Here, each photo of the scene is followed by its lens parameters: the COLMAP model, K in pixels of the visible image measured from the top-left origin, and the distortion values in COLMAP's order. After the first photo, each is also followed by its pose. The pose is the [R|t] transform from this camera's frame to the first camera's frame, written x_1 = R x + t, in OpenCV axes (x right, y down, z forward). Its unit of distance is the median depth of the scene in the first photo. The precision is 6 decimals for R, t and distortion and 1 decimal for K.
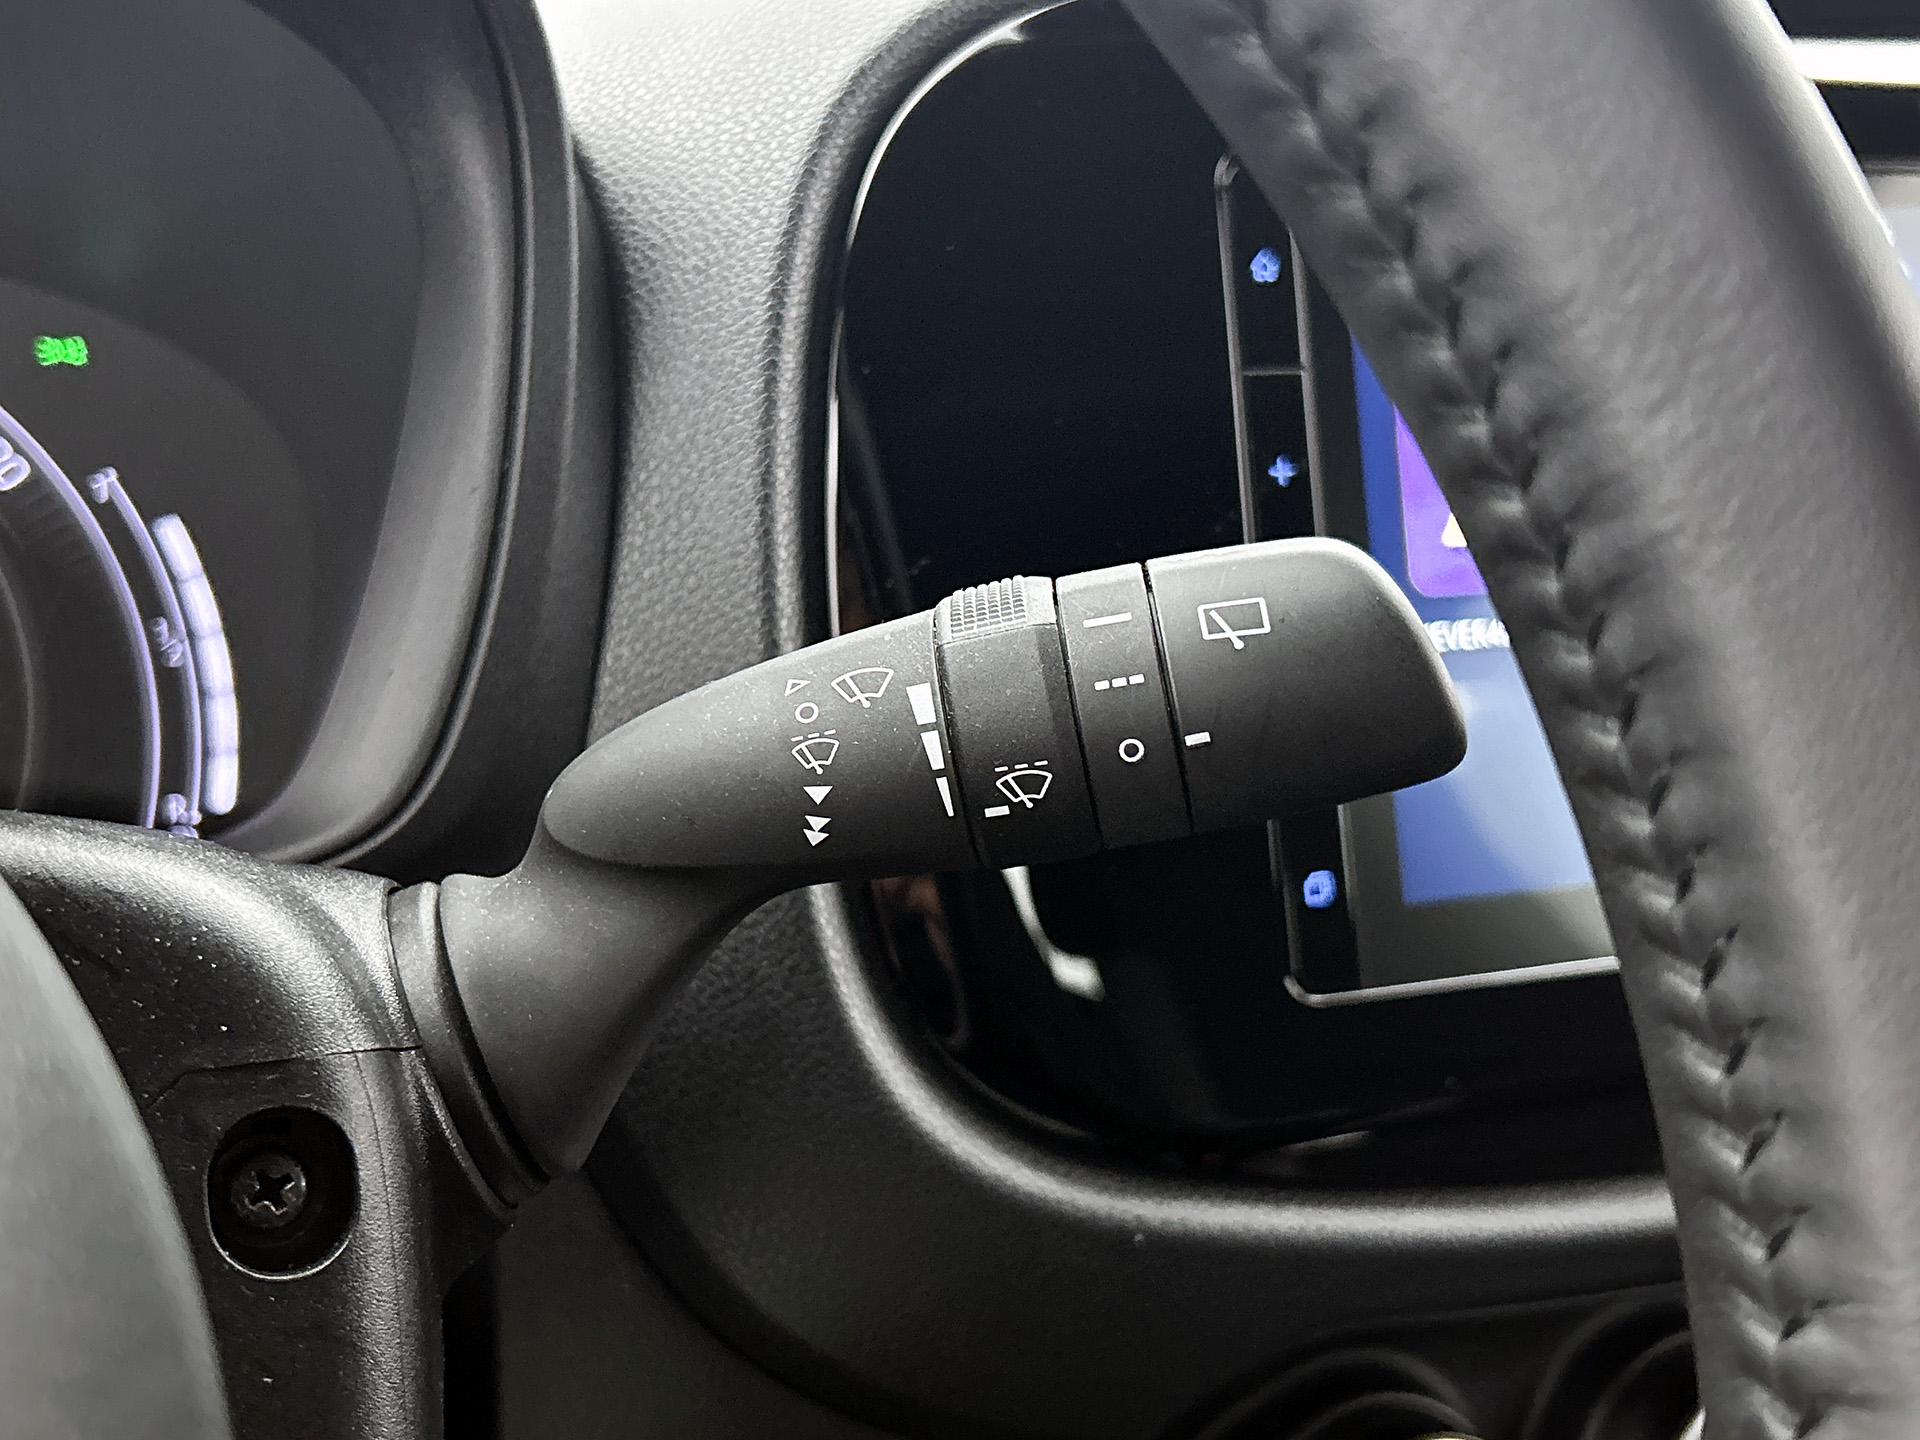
lens RADIAL K [[2120.0, 0, 957.7], [0, 2120.0, 688.4], [0, 0, 1]] dist [0.014035, -0.001617]
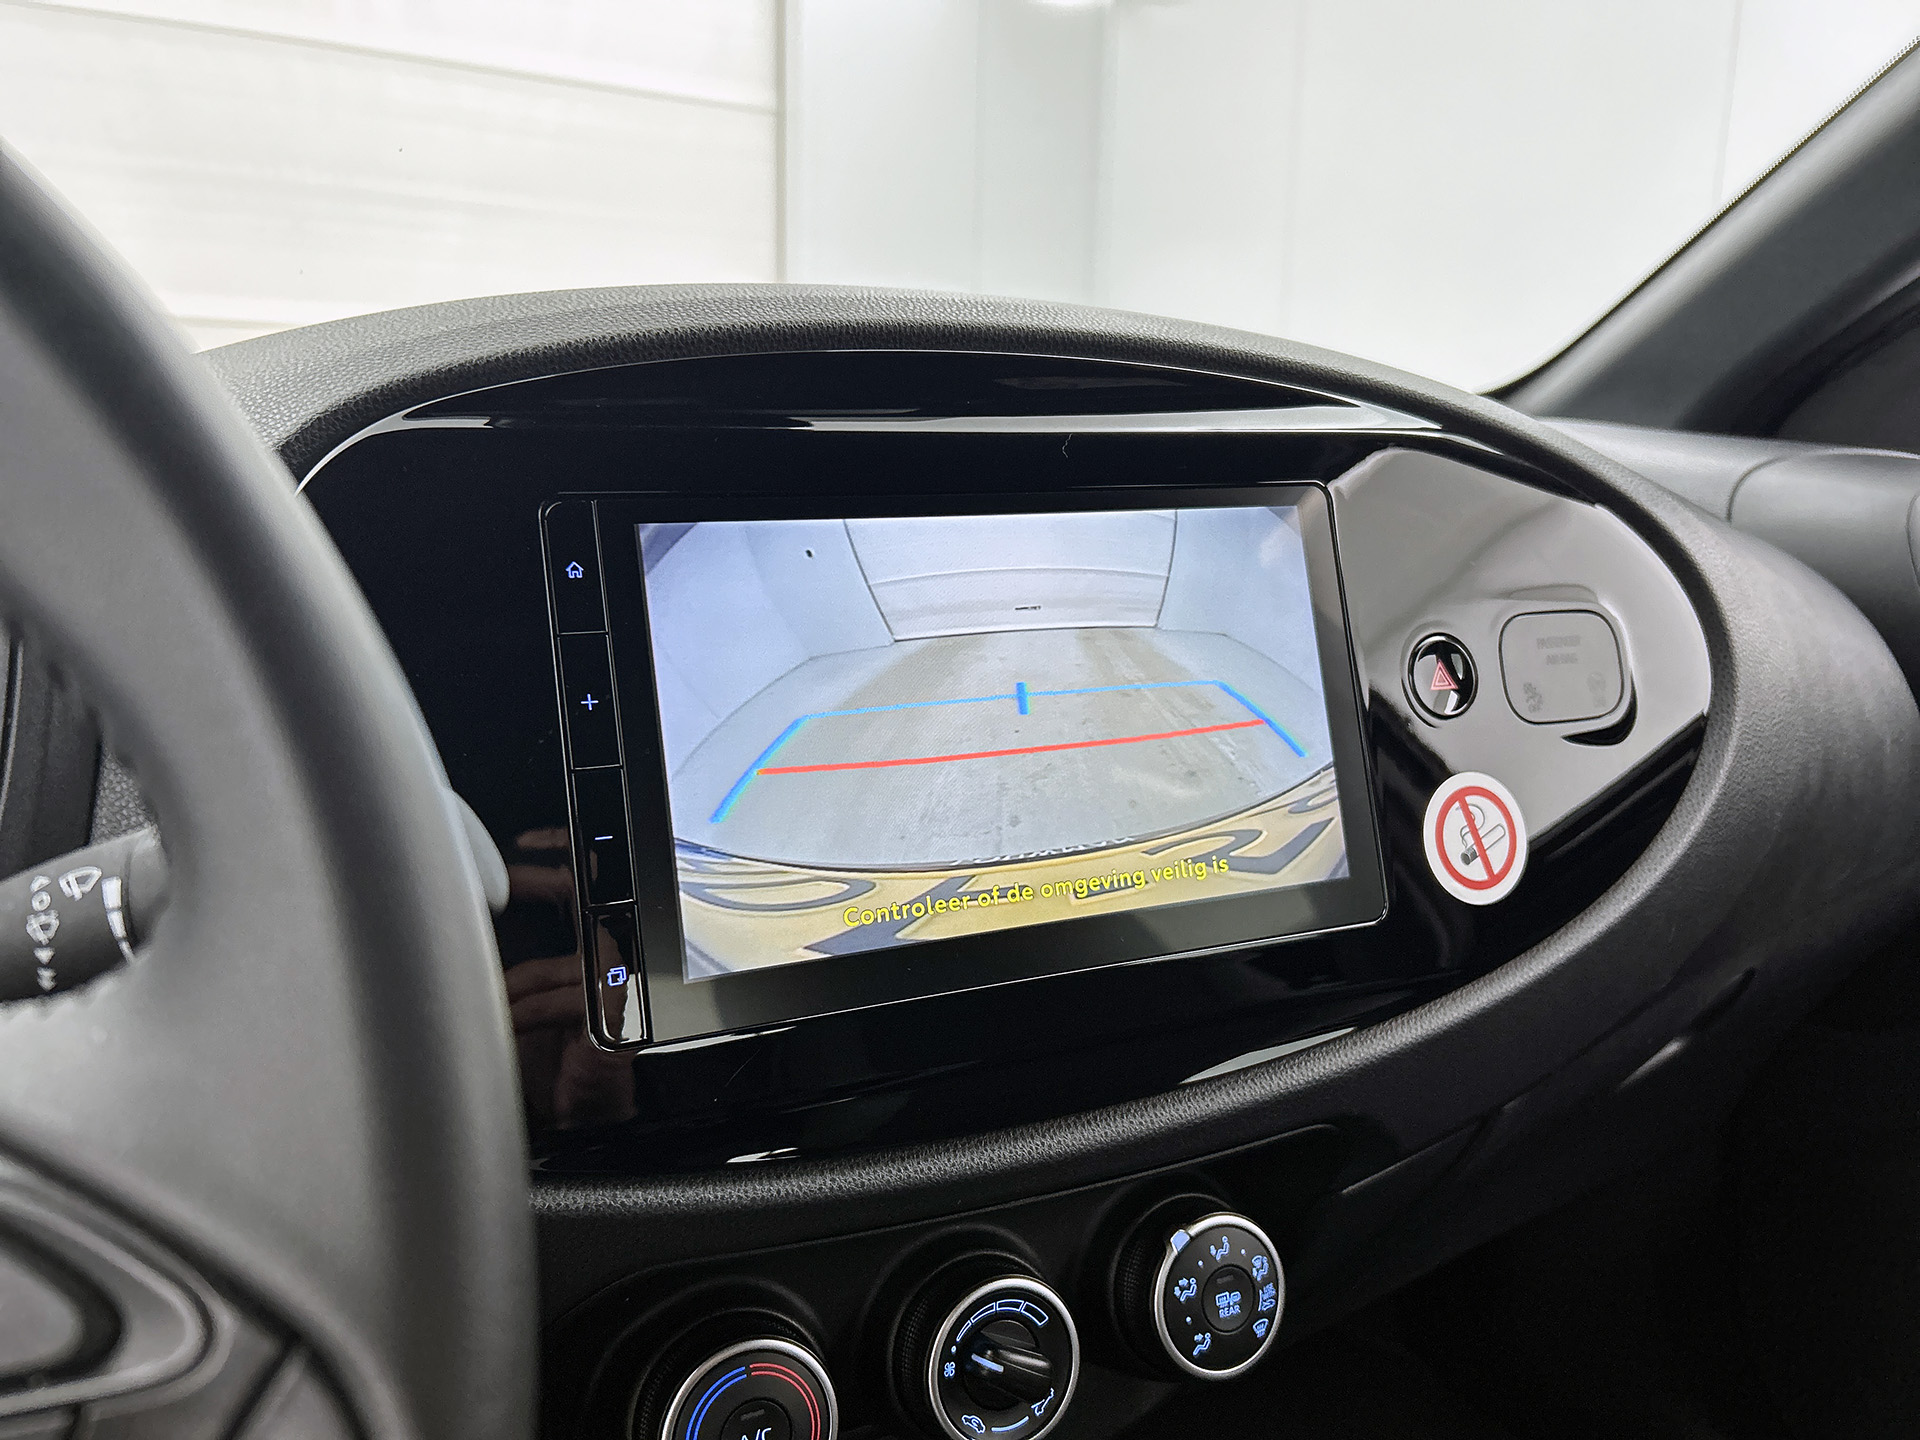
lens RADIAL K [[1450.2, 0, 954.5], [0, 1450.2, 714.6], [0, 0, 1]] dist [0.014059, -0.007167]
pose [[0.998627, -0.031130, 0.042135, 0.391315], [0.033149, 0.998292, -0.048104, -0.036341], [-0.040565, 0.049435, 0.997953, -0.053790]]
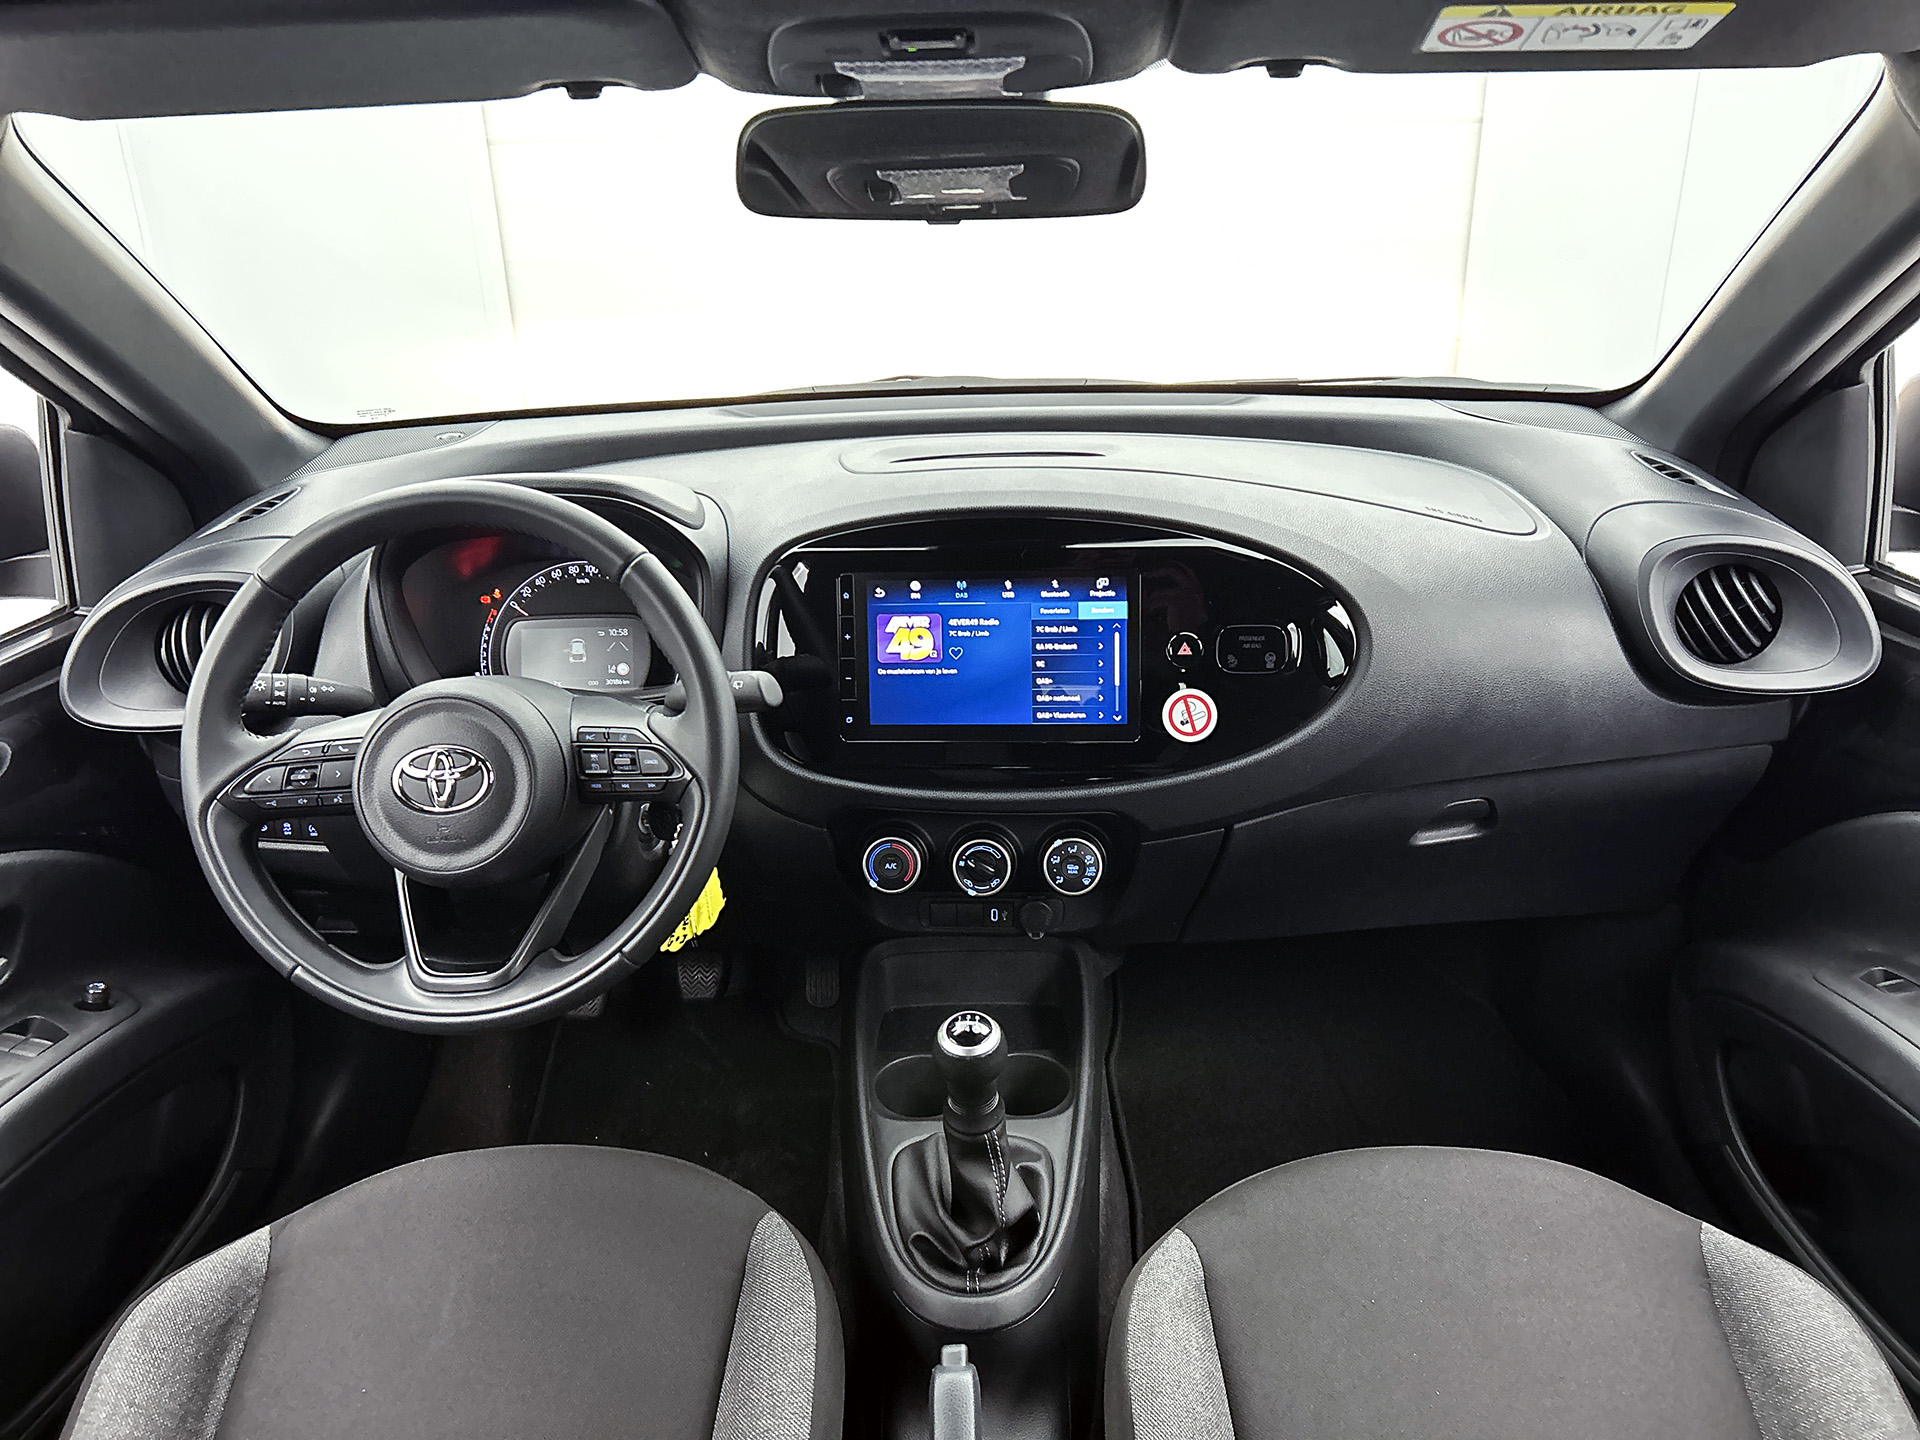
lens RADIAL K [[1466.9, 0, 966.2], [0, 1466.9, 721.6], [0, 0, 1]] dist [0.106384, -0.112149]
pose [[0.887497, 0.123392, -0.443986, 2.062556], [-0.046141, 0.982436, 0.180806, -0.572345], [0.458498, -0.139979, 0.877602, -2.025046]]
